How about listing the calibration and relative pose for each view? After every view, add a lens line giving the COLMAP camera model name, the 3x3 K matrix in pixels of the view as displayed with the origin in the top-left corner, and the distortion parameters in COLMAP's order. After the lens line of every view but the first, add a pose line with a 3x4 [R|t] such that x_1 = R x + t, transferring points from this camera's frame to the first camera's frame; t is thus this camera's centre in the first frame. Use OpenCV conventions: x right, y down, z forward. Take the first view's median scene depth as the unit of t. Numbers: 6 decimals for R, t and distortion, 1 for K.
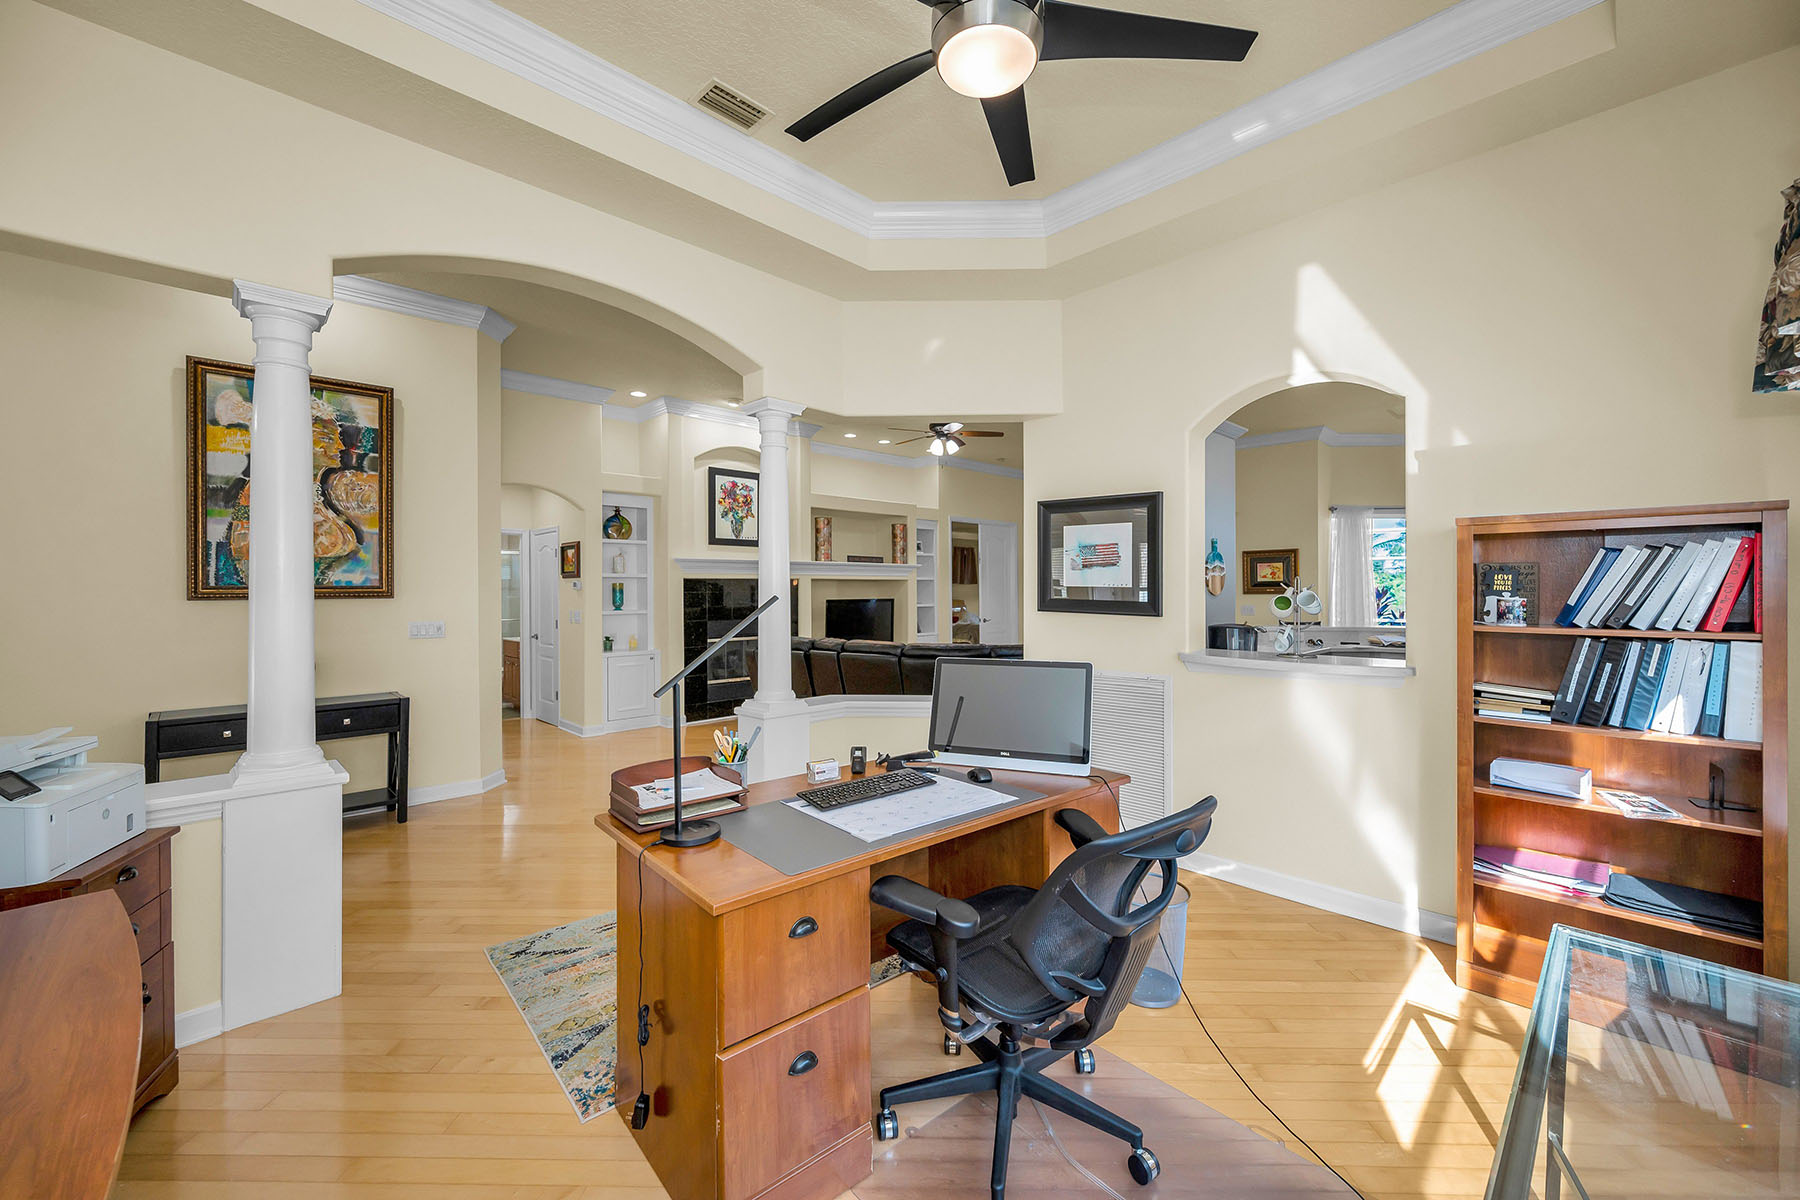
lens RADIAL K [[720.7, 0, 899.0], [0, 720.7, 592.7], [0, 0, 1]] dist [0.002570, -0.000165]
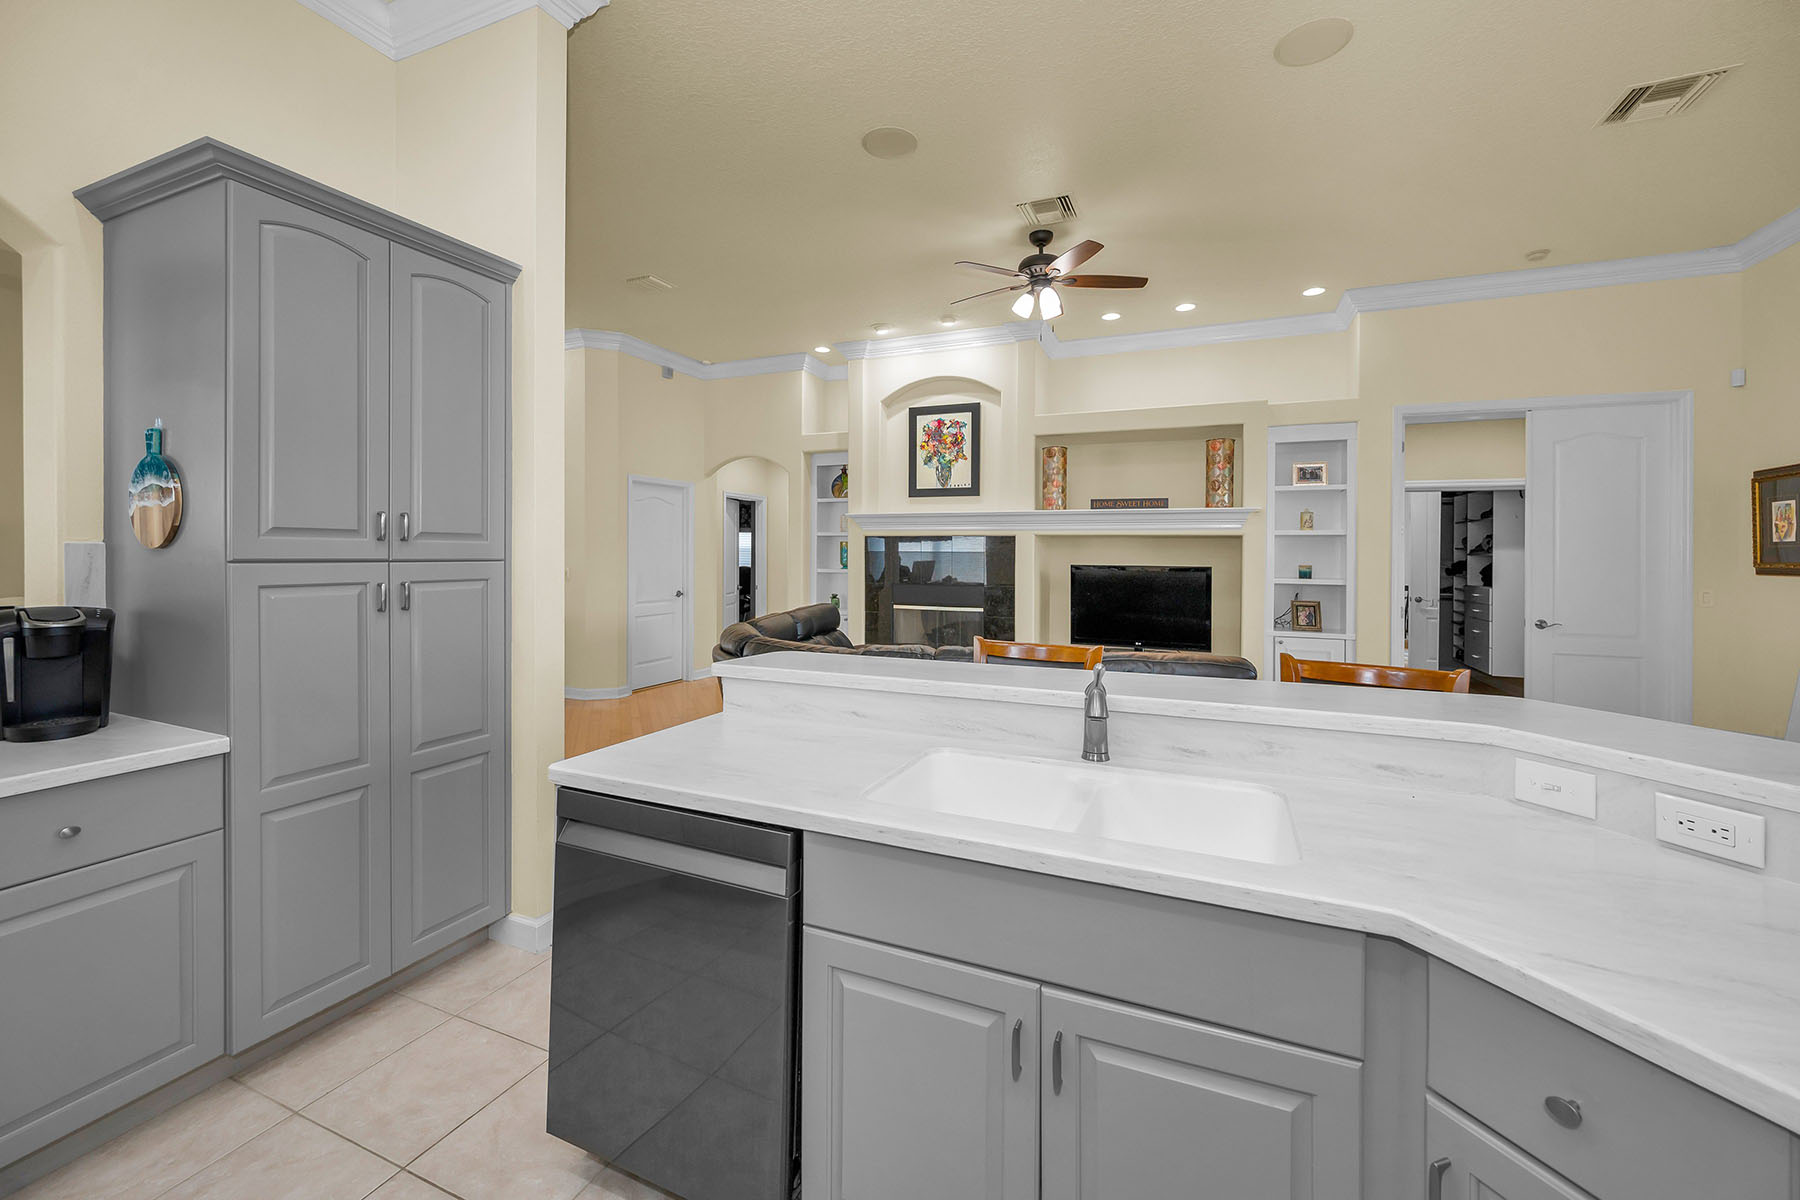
lens RADIAL K [[720.7, 0, 893.5], [0, 720.7, 550.0], [0, 0, 1]] dist [0.002570, -0.000165]
pose [[0.367477, 0.006675, -0.930009, 0.526664], [-0.017573, 0.999846, 0.000232, -0.002428], [0.929866, 0.016258, 0.367538, 0.644193]]
